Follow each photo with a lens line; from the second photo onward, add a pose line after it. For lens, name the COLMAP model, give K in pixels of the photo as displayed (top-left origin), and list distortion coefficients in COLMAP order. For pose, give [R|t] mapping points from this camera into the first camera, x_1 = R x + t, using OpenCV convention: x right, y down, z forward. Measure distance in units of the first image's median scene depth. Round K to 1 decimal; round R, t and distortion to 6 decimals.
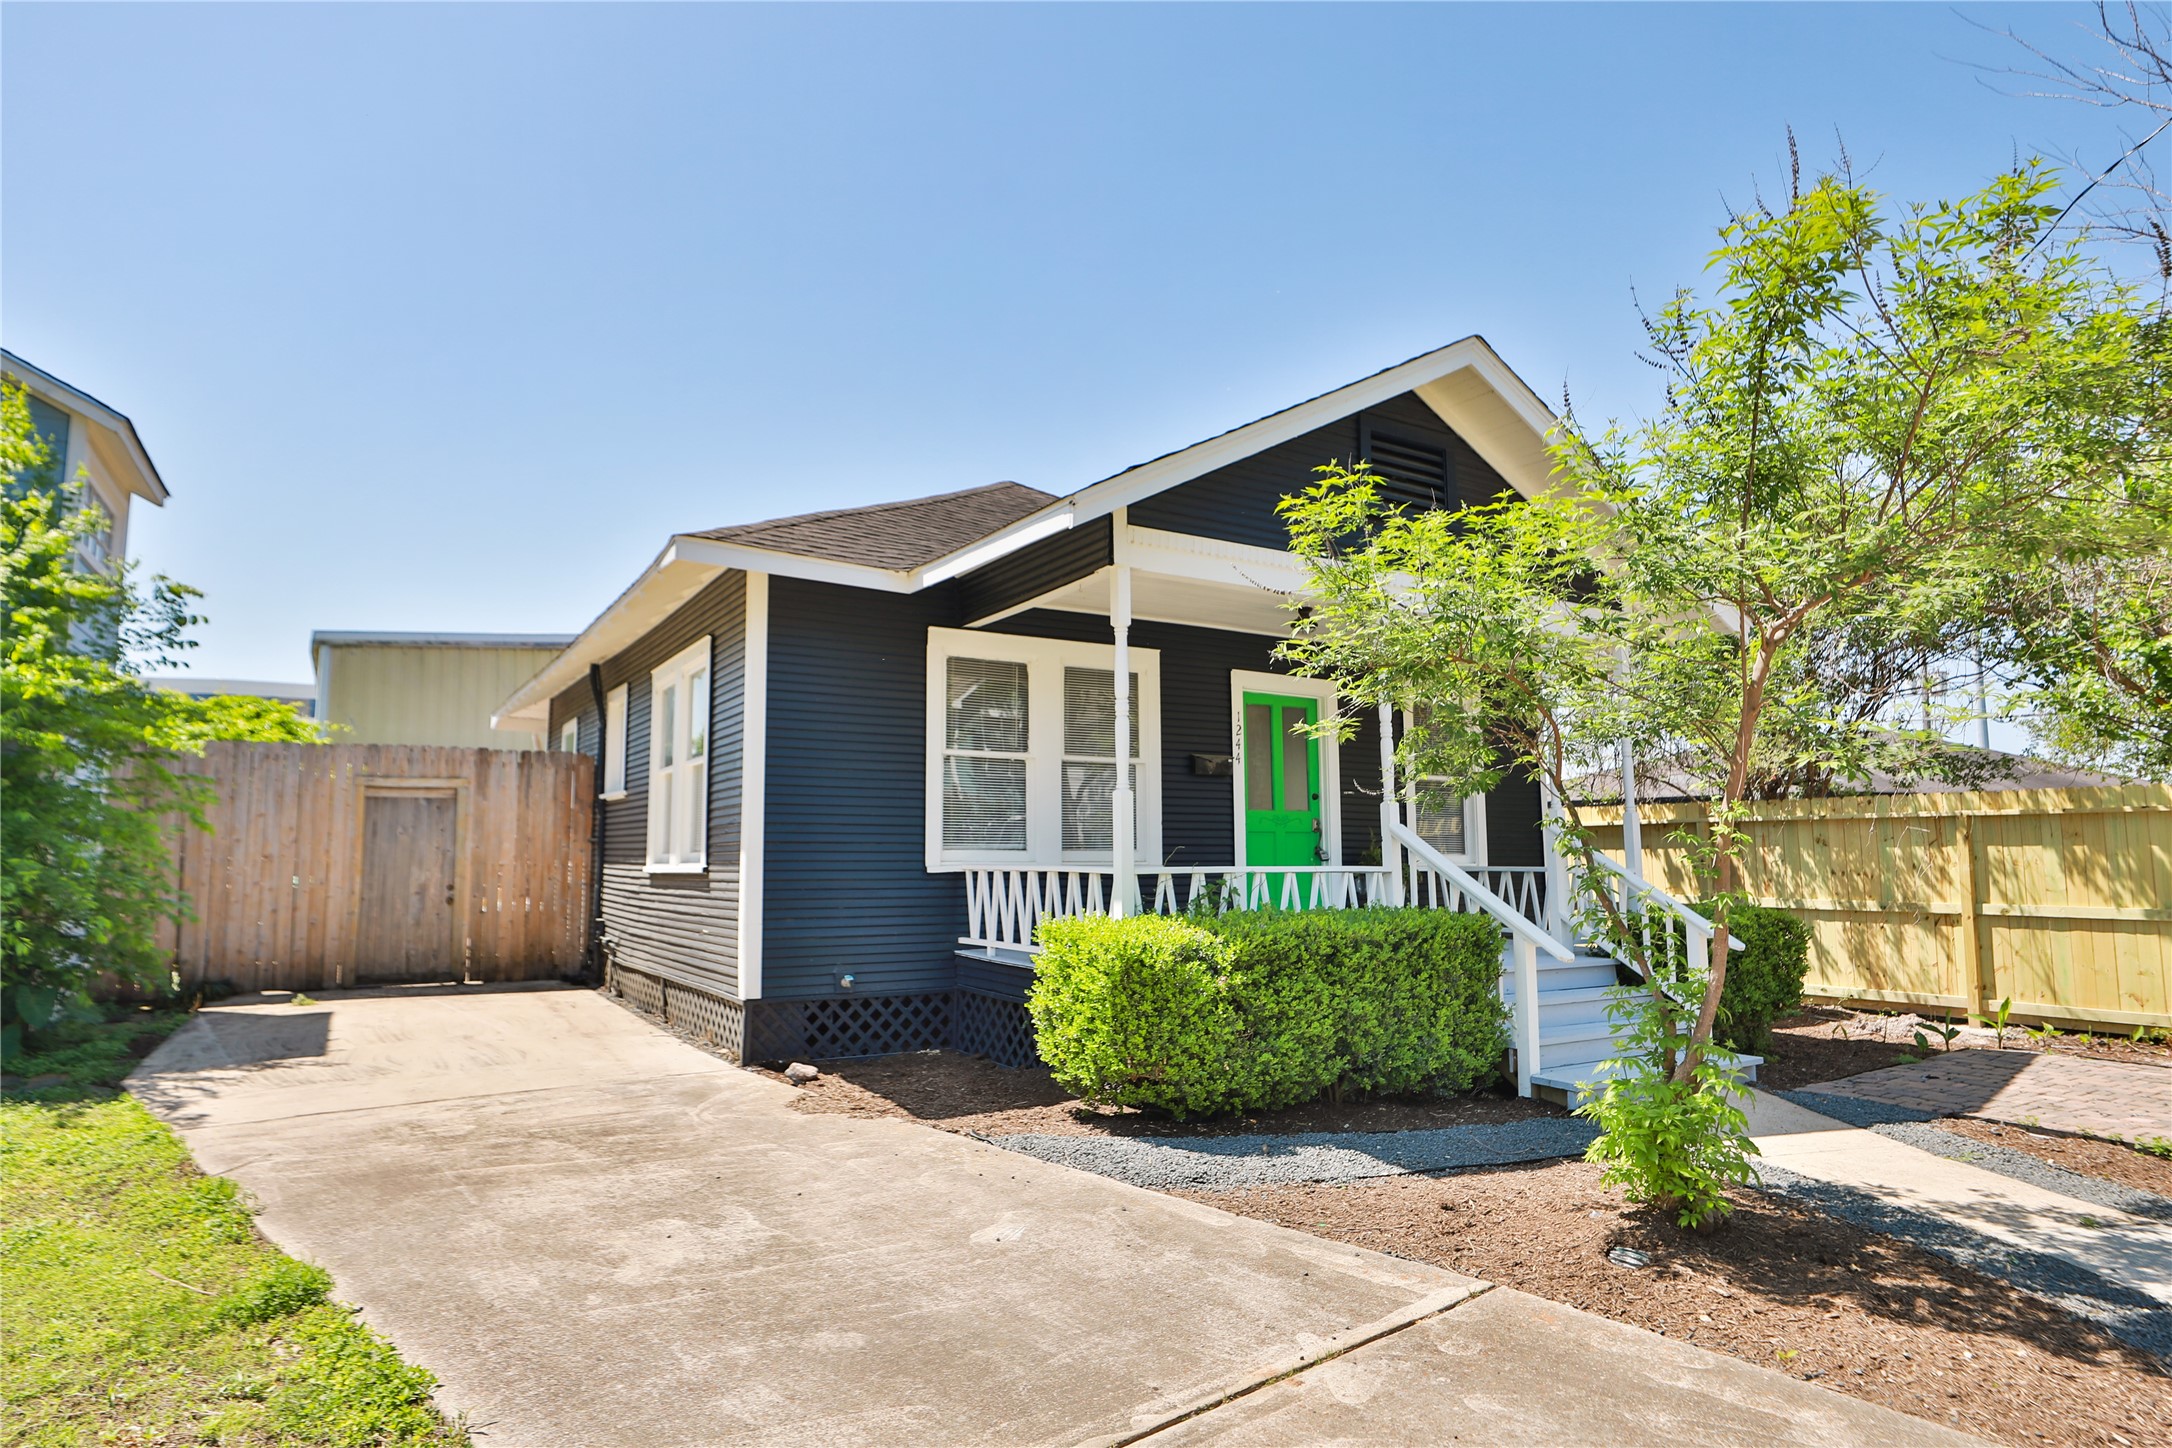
lens RADIAL K [[1235.2, 0, 1078.8], [0, 1235.2, 726.3], [0, 0, 1]] dist [-0.017353, 0.002429]
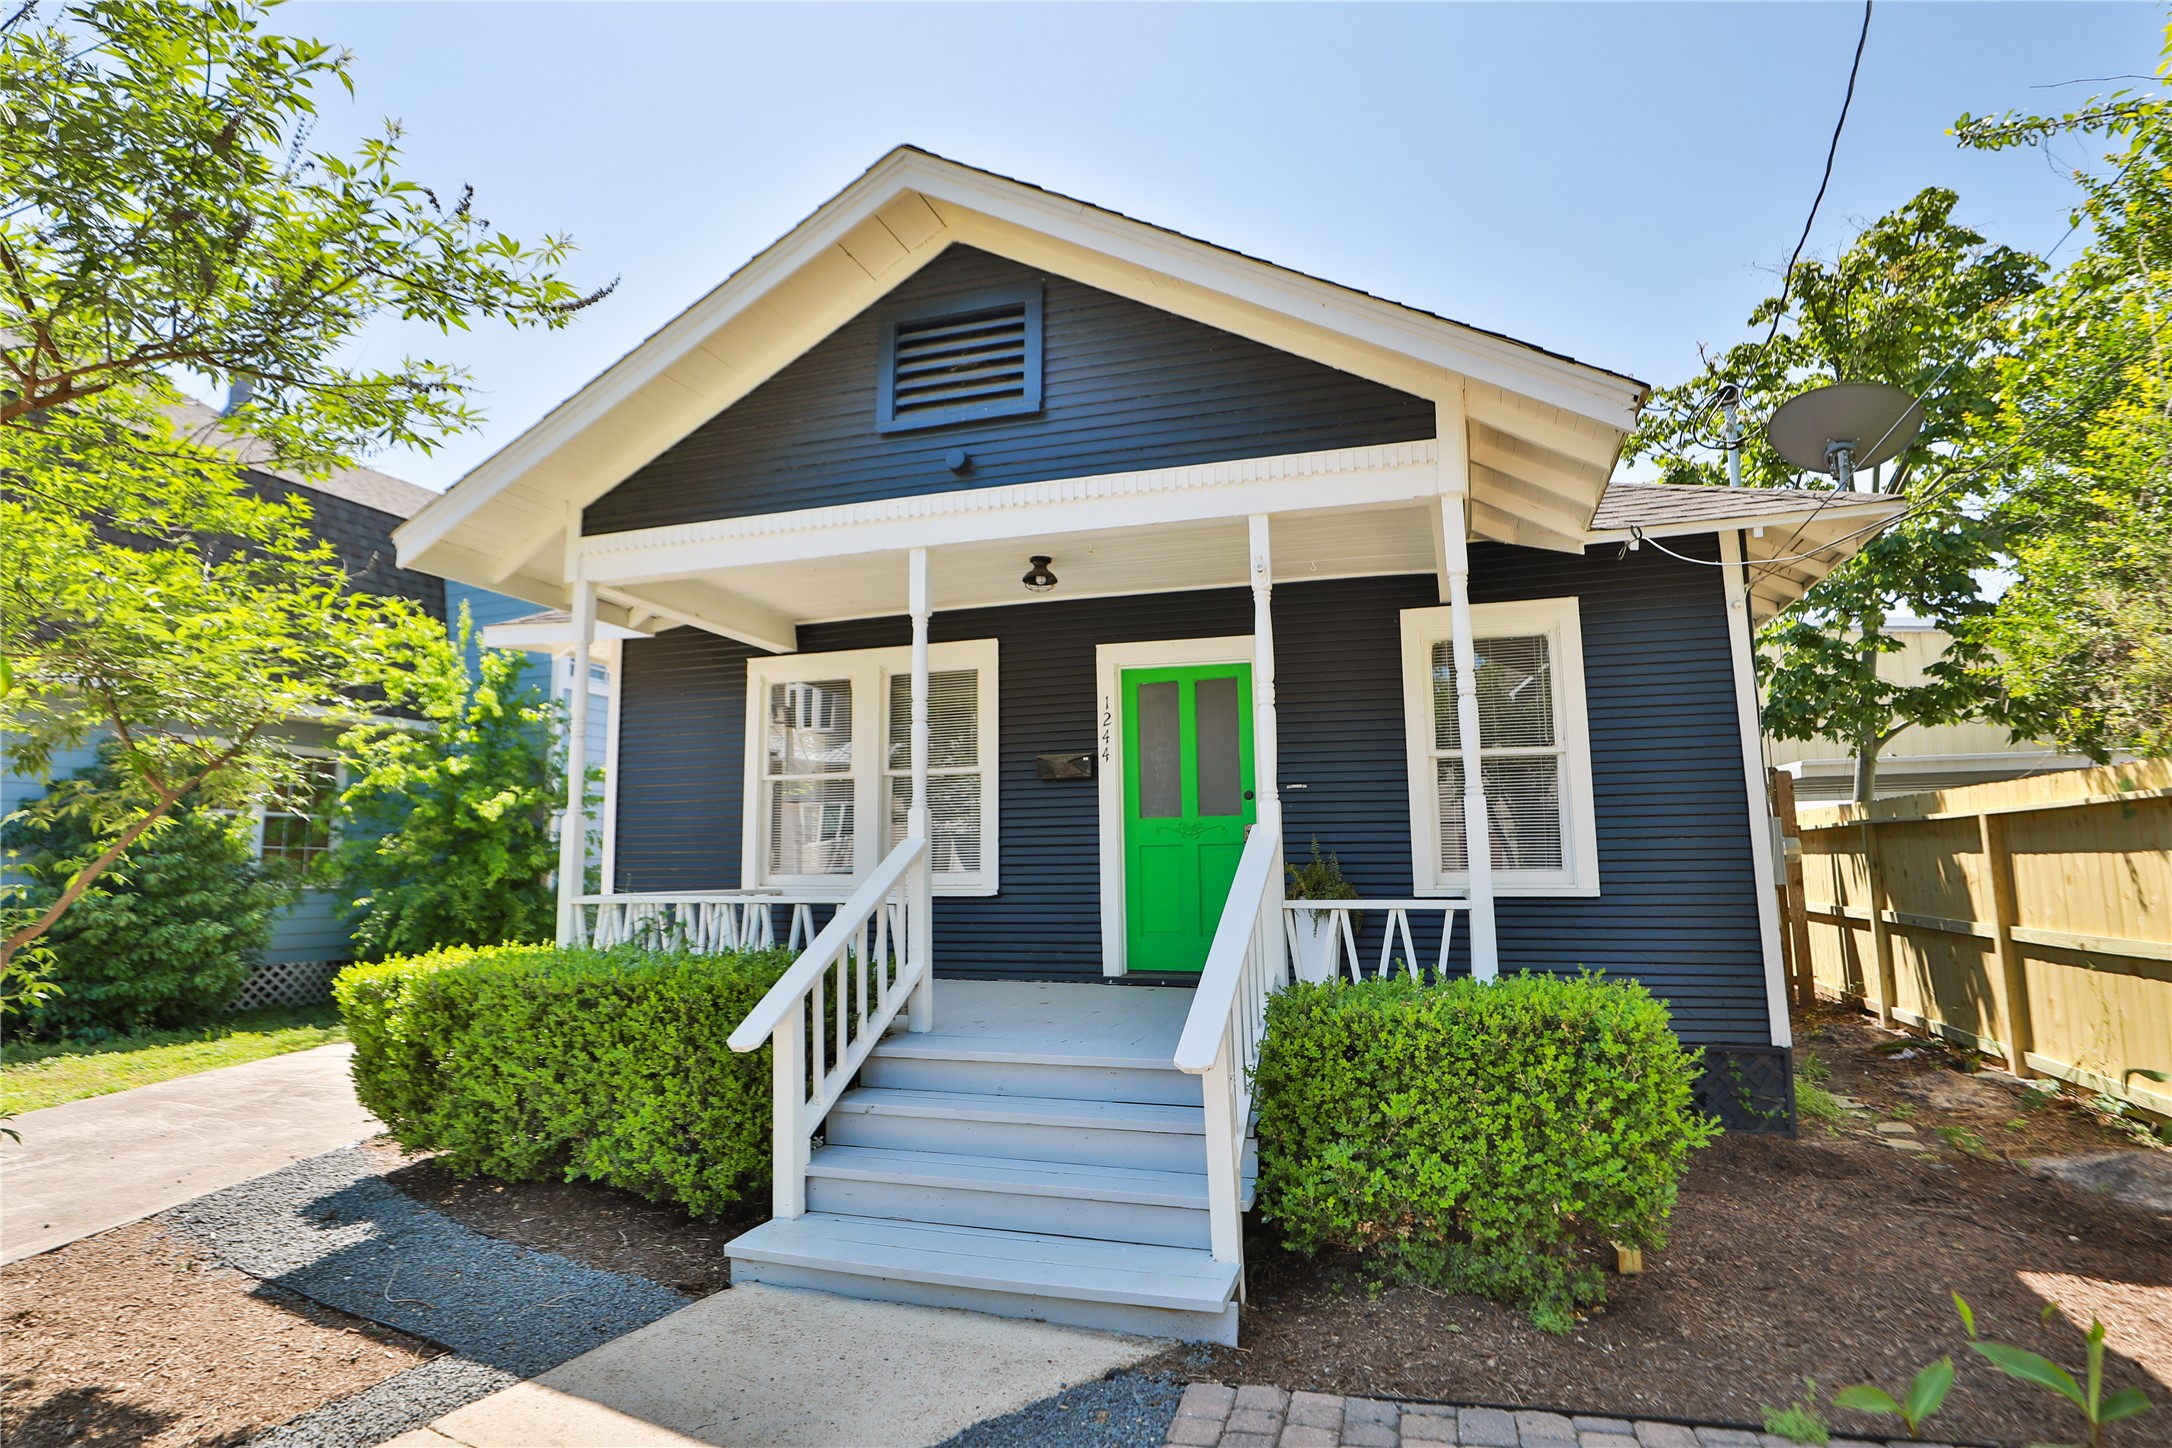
lens RADIAL K [[1113.5, 0, 1085.6], [0, 1113.5, 728.5], [0, 0, 1]] dist [-0.039091, 0.015003]
pose [[0.672267, -0.102448, -0.733186, 0.627398], [0.089094, 0.994376, -0.057253, 0.047332], [0.734928, -0.026833, 0.677614, 0.483836]]
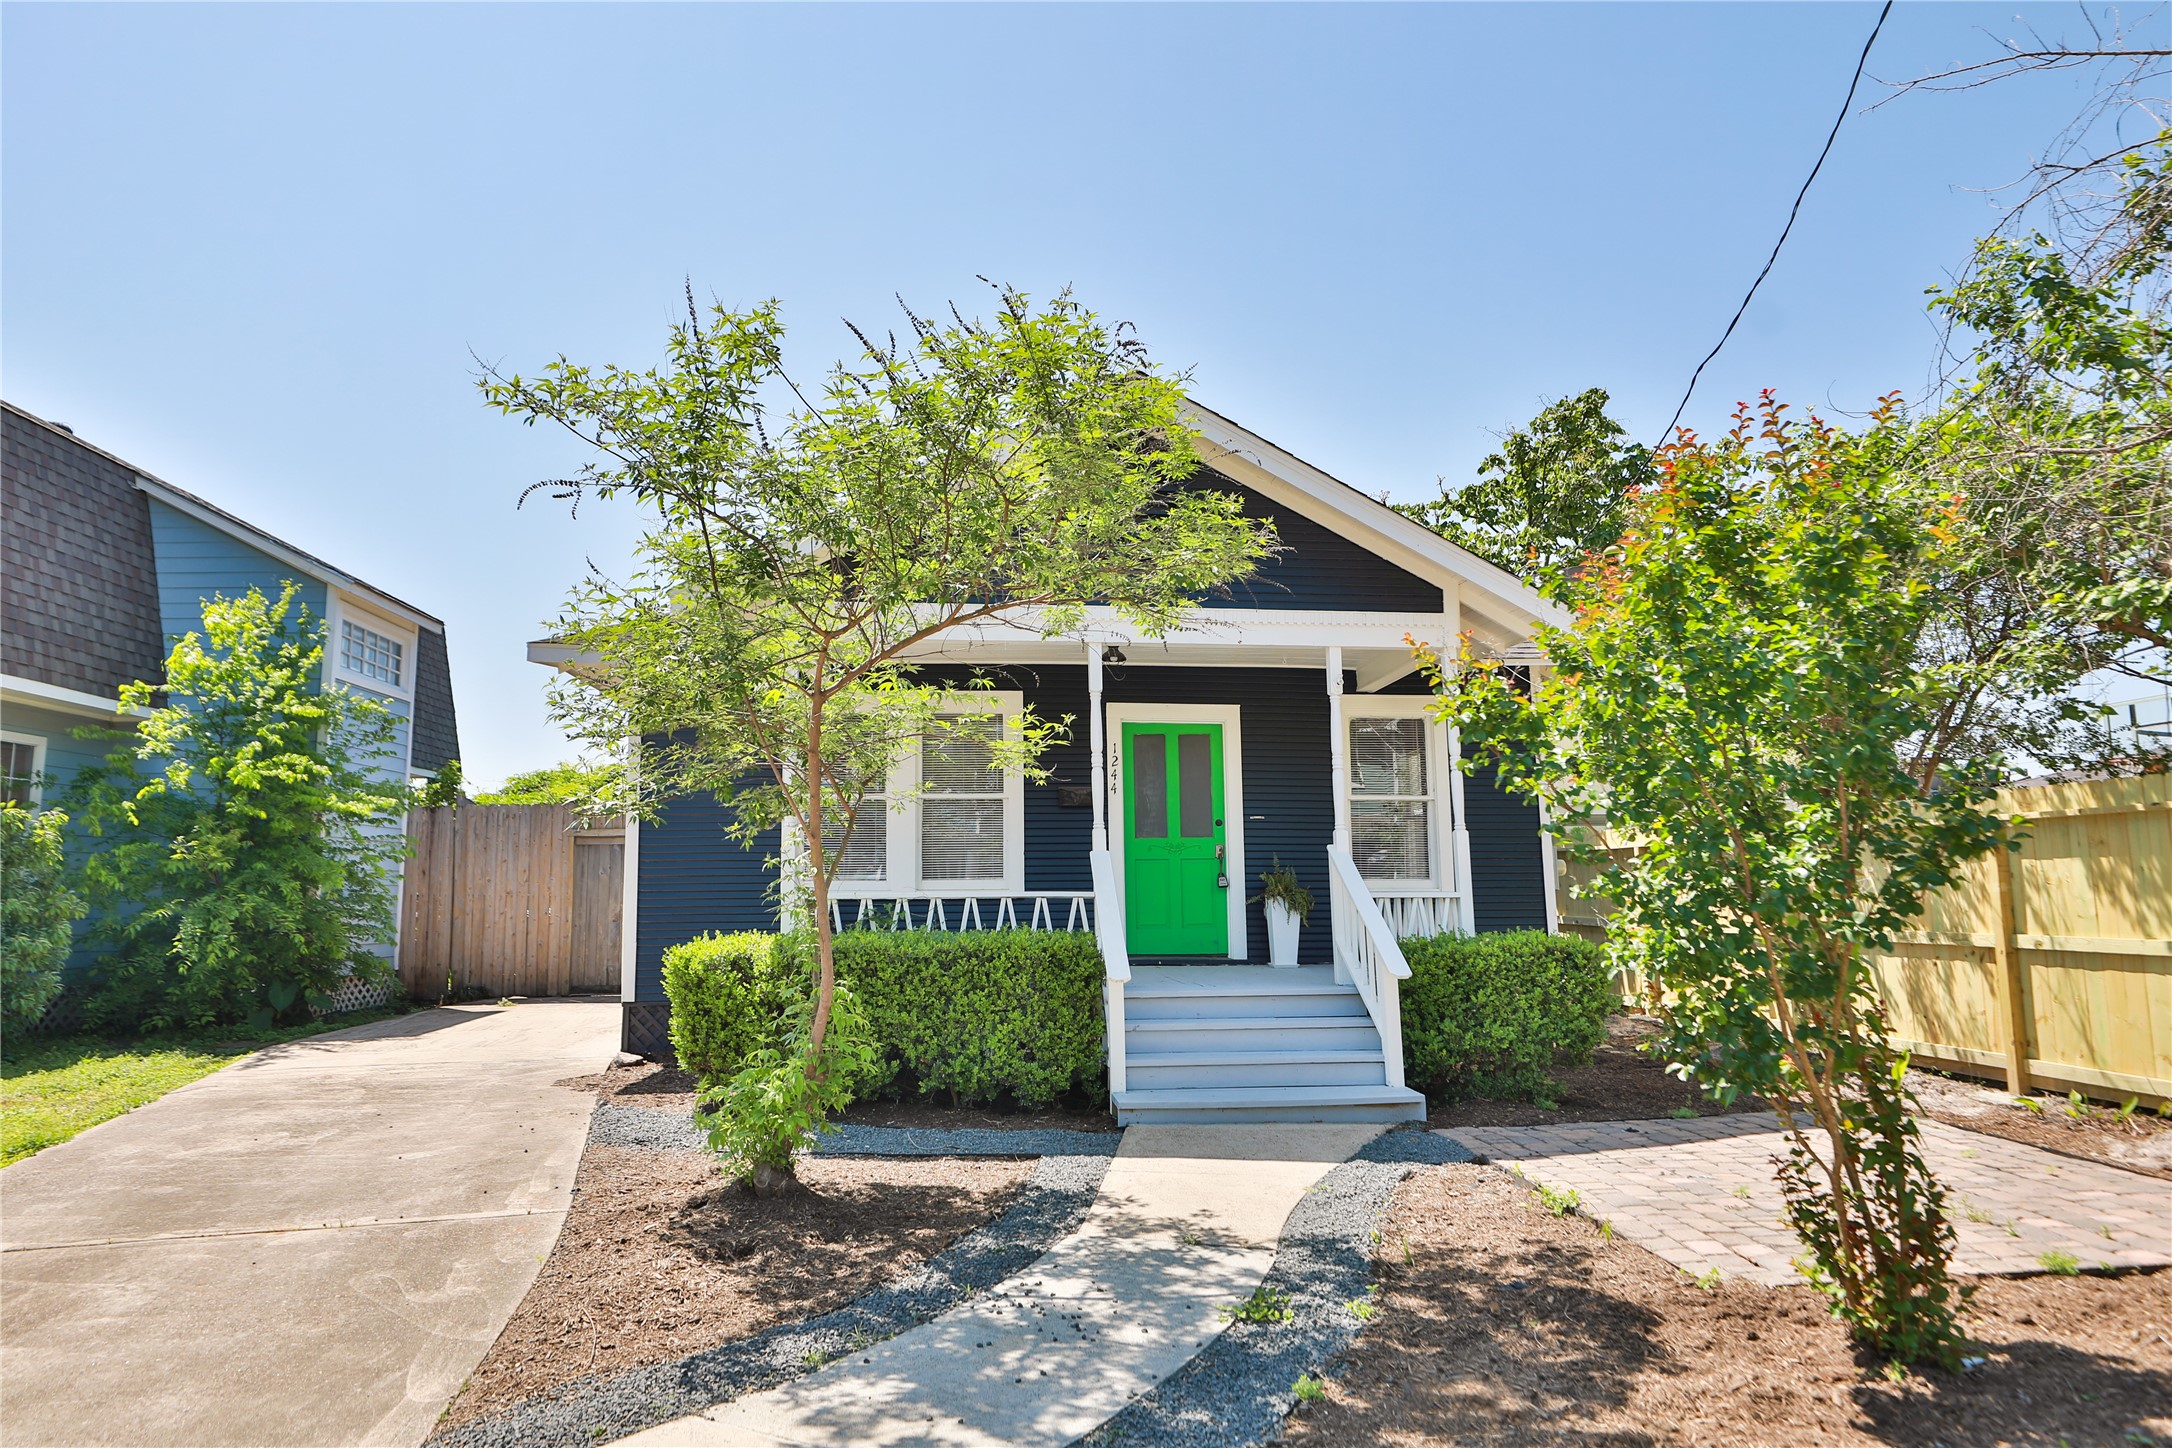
lens RADIAL K [[1309.7, 0, 1077.2], [0, 1309.7, 729.8], [0, 0, 1]] dist [-0.009476, 0.004591]
pose [[0.904369, -0.061255, -0.422333, 0.547837], [0.054011, 0.998116, -0.029109, 0.006869], [0.423320, 0.003514, 0.905973, -0.006324]]
